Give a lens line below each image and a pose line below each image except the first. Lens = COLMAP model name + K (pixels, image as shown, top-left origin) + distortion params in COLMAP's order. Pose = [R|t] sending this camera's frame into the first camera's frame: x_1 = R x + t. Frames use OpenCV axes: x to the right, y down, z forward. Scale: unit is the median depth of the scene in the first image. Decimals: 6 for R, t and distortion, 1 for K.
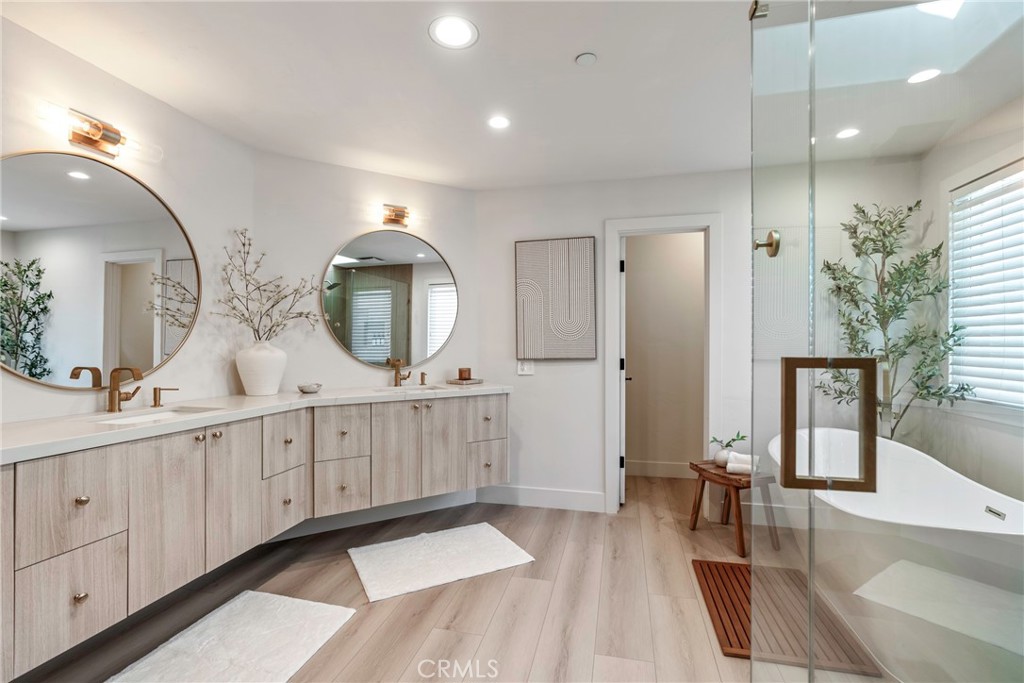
lens RADIAL K [[467.7, 0, 515.3], [0, 467.7, 339.8], [0, 0, 1]] dist [-0.006629, 0.001462]
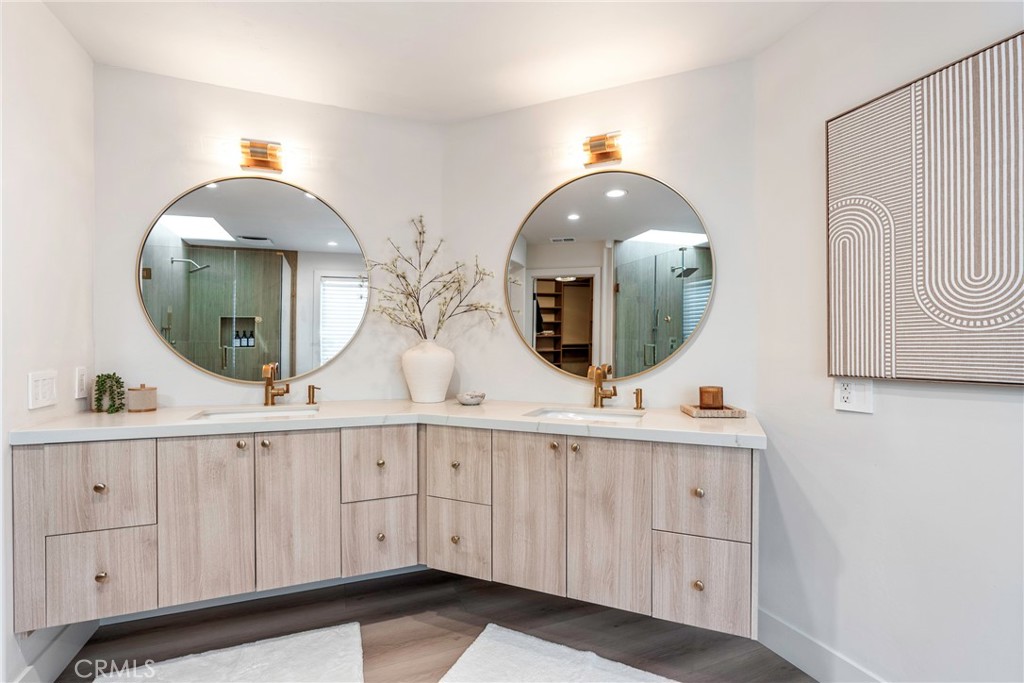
lens RADIAL K [[467.7, 0, 512.0], [0, 467.7, 348.0], [0, 0, 1]] dist [-0.006629, 0.001462]
pose [[0.568502, 0.006996, -0.822652, 0.296408], [0.006201, 0.999899, 0.012788, 0.008351], [0.822658, -0.012372, 0.568402, 0.701162]]
